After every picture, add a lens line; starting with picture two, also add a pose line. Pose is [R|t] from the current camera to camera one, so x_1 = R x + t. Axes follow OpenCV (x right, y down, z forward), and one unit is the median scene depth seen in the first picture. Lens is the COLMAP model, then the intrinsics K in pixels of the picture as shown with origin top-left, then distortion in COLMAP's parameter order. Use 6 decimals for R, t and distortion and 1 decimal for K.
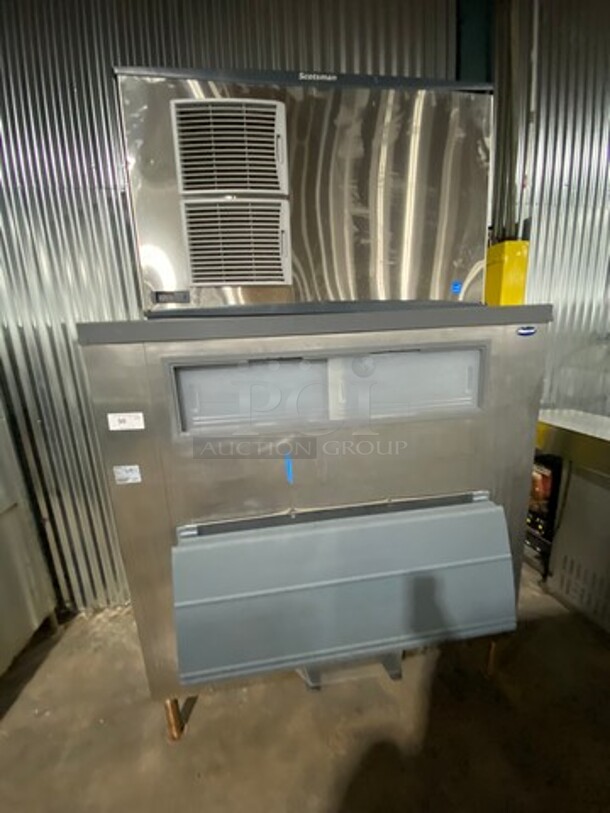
lens RADIAL K [[331.5, 0, 305.0], [0, 331.5, 406.5], [0, 0, 1]] dist [-0.017030, -0.000057]
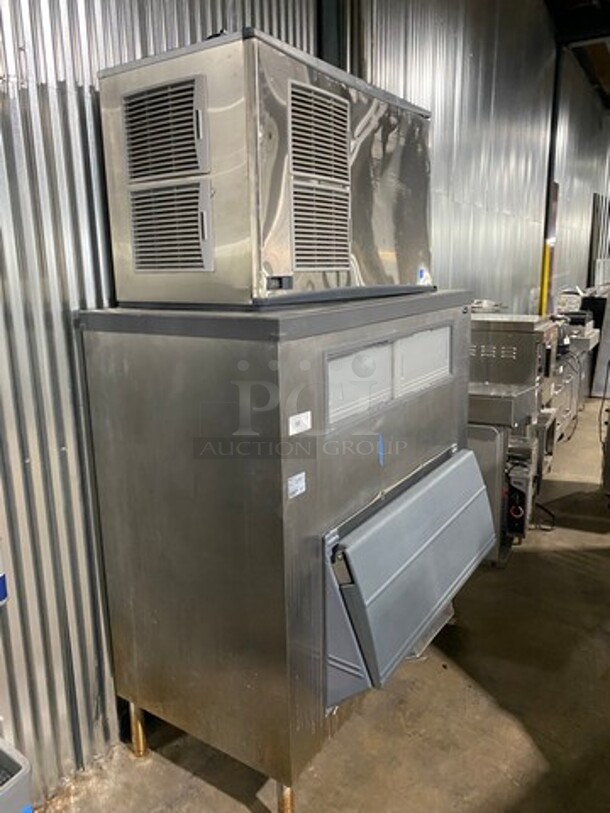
lens RADIAL K [[620.9, 0, 305.0], [0, 620.9, 406.5], [0, 0, 1]] dist [-0.003858, -0.003168]
pose [[0.660562, -0.139428, 0.737711, -1.657870], [0.167047, 0.985268, 0.036640, -0.054364], [-0.731952, 0.099030, 0.674121, -0.140431]]
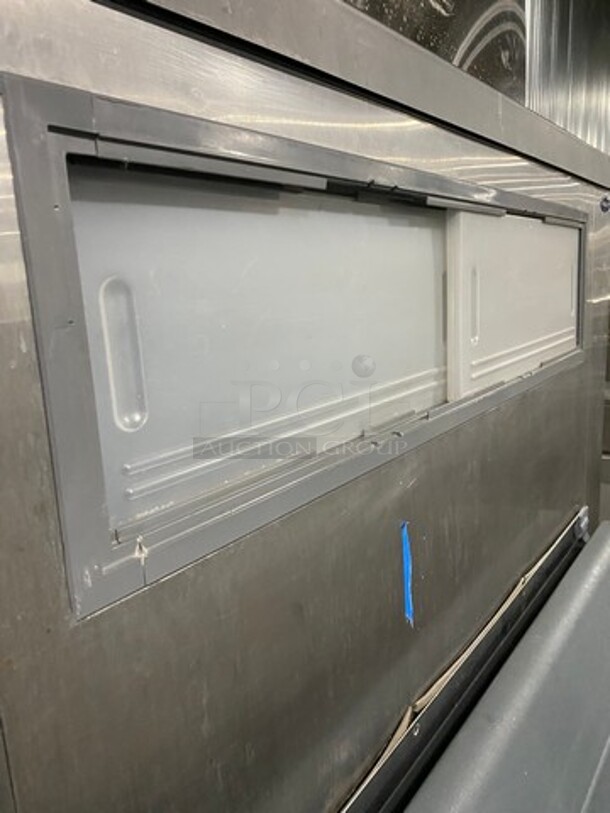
lens RADIAL K [[620.9, 0, 305.0], [0, 620.9, 406.5], [0, 0, 1]] dist [-0.003858, -0.003168]
pose [[0.729649, -0.131019, 0.671153, -0.484454], [0.184393, 0.982815, -0.008603, 0.025586], [-0.658493, 0.130033, 0.741269, 0.648717]]
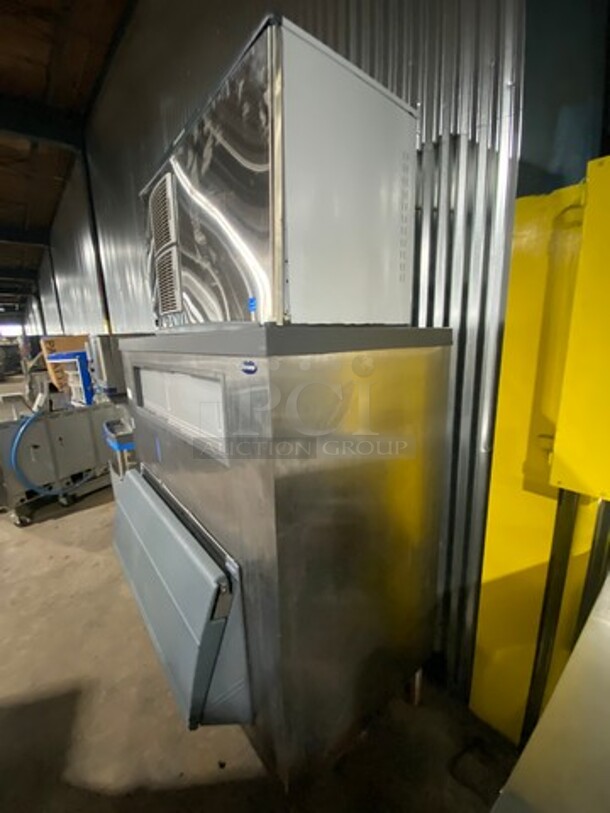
lens RADIAL K [[331.5, 0, 305.0], [0, 331.5, 406.5], [0, 0, 1]] dist [-0.017030, -0.000057]
pose [[0.514090, 0.207457, -0.832270, 1.367360], [-0.193905, 0.973299, 0.122836, -0.269003], [0.835531, 0.098233, 0.540590, 0.775270]]
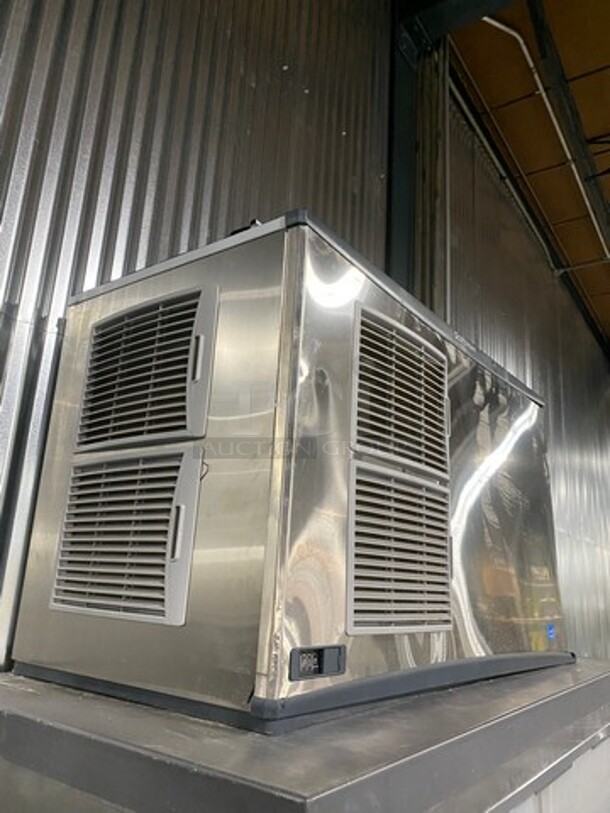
lens RADIAL K [[620.9, 0, 305.0], [0, 620.9, 406.5], [0, 0, 1]] dist [-0.003858, -0.003168]
pose [[0.705102, 0.258523, 0.660301, -1.027646], [0.086508, 0.892858, -0.441951, -0.277223], [-0.703810, 0.368742, 0.607192, 0.428342]]
